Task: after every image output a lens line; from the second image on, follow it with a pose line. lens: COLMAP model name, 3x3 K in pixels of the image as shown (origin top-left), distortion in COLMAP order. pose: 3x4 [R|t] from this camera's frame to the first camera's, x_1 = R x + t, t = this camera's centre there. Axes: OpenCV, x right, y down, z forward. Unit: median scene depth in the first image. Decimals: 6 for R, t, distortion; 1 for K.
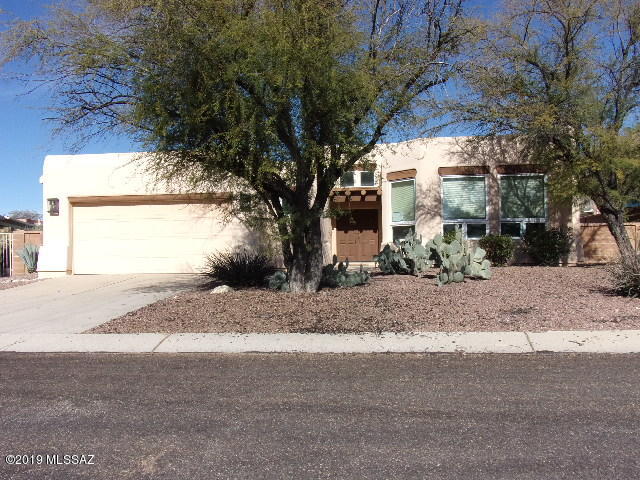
lens RADIAL K [[526.6, 0, 318.4], [0, 526.6, 239.2], [0, 0, 1]] dist [-0.013451, -0.000039]
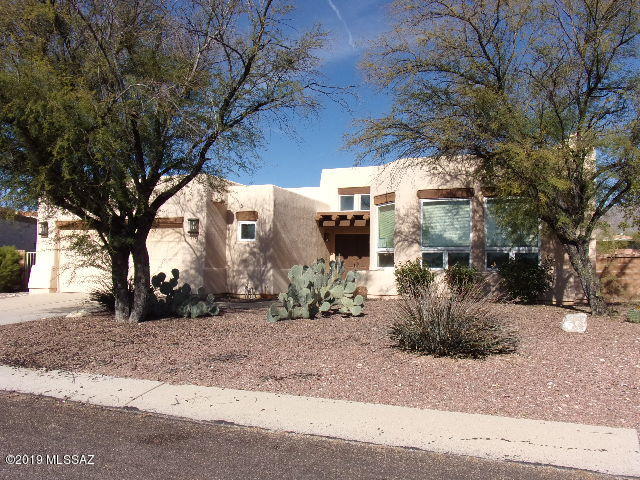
lens RADIAL K [[526.6, 0, 318.4], [0, 526.6, 239.2], [0, 0, 1]] dist [-0.013451, -0.000039]
pose [[0.968265, 0.013657, -0.249552, 0.291246], [-0.023672, 0.999028, -0.037173, -0.013202], [0.248802, 0.041901, 0.967648, 0.074225]]
